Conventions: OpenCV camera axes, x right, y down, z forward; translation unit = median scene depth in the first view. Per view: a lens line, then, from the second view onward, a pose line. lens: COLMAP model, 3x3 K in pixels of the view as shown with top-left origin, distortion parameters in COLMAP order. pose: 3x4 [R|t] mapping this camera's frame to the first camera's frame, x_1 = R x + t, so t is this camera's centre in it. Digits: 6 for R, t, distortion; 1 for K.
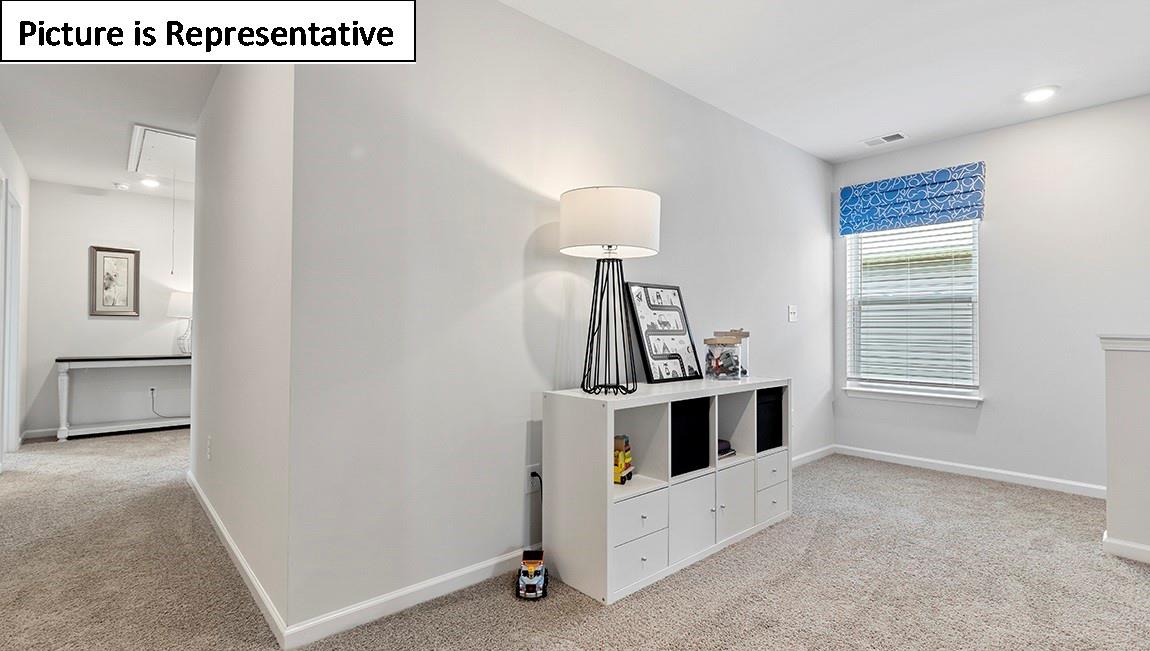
lens RADIAL K [[540.8, 0, 577.3], [0, 540.8, 320.2], [0, 0, 1]] dist [0.002126, 0.000073]
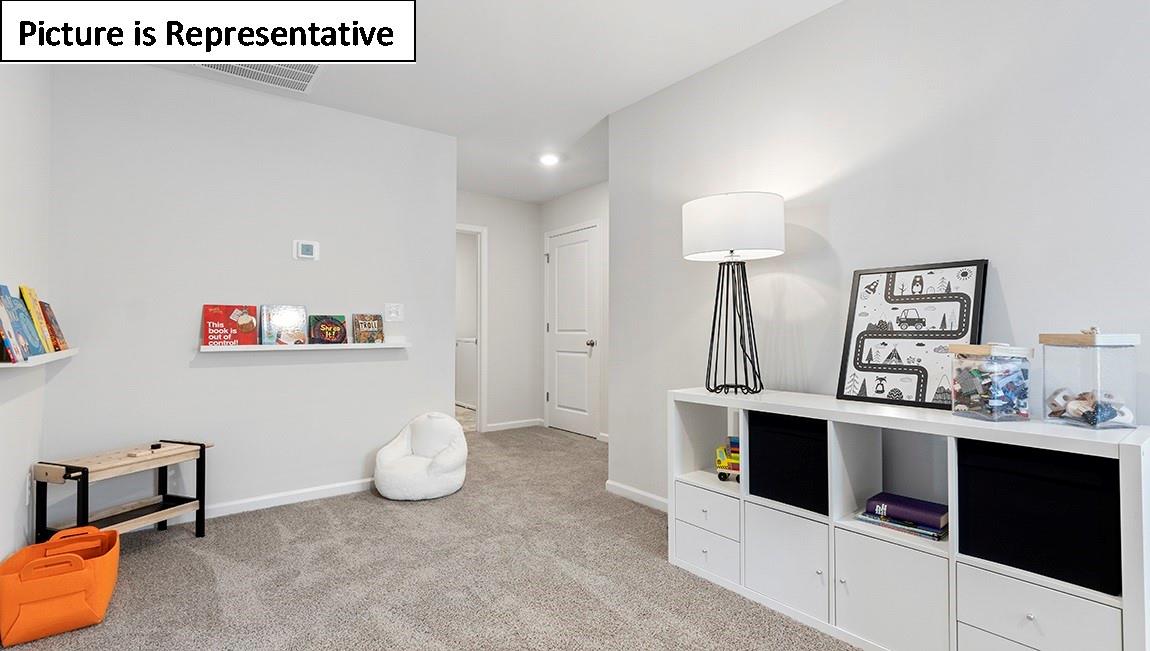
lens RADIAL K [[540.8, 0, 576.9], [0, 540.8, 328.8], [0, 0, 1]] dist [0.002126, 0.000073]
pose [[-0.076391, -0.005012, -0.997065, 0.926113], [0.018908, 0.999800, -0.006475, 0.012224], [0.996899, -0.019347, -0.076281, 0.659823]]
